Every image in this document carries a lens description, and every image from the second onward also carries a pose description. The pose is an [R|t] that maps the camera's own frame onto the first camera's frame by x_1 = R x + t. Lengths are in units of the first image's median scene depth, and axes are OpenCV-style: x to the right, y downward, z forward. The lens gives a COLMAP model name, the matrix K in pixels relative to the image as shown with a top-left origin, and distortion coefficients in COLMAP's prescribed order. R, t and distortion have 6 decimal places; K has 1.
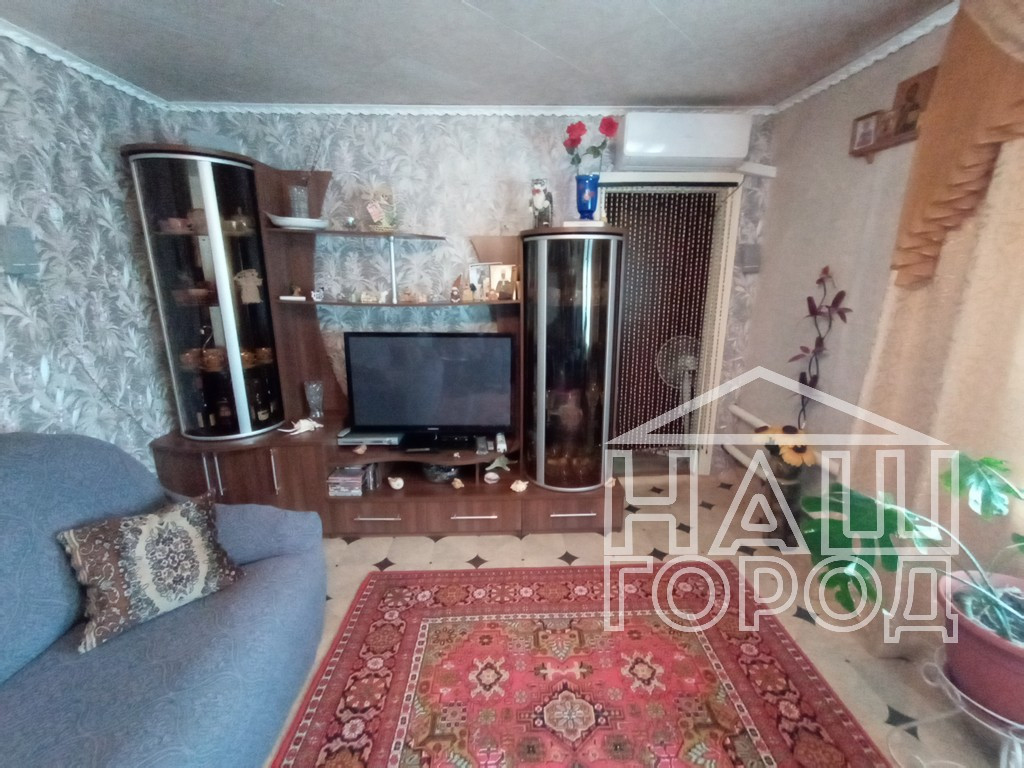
lens RADIAL K [[459.9, 0, 514.1], [0, 459.9, 383.9], [0, 0, 1]] dist [0.000080, -0.000392]
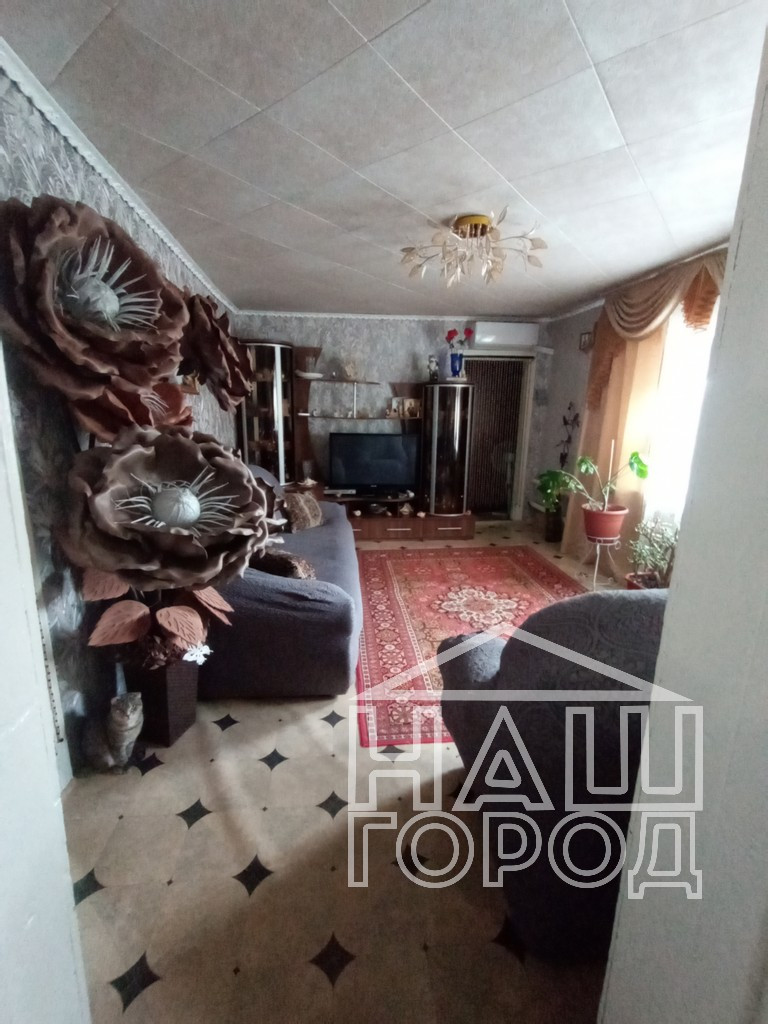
lens RADIAL K [[459.9, 0, 380.7], [0, 459.9, 515.6], [0, 0, 1]] dist [0.000080, -0.000392]
pose [[0.997899, -0.001987, 0.064754, -0.289844], [0.002252, 0.999989, -0.004017, 0.242016], [-0.064745, 0.004154, 0.997893, -0.923704]]
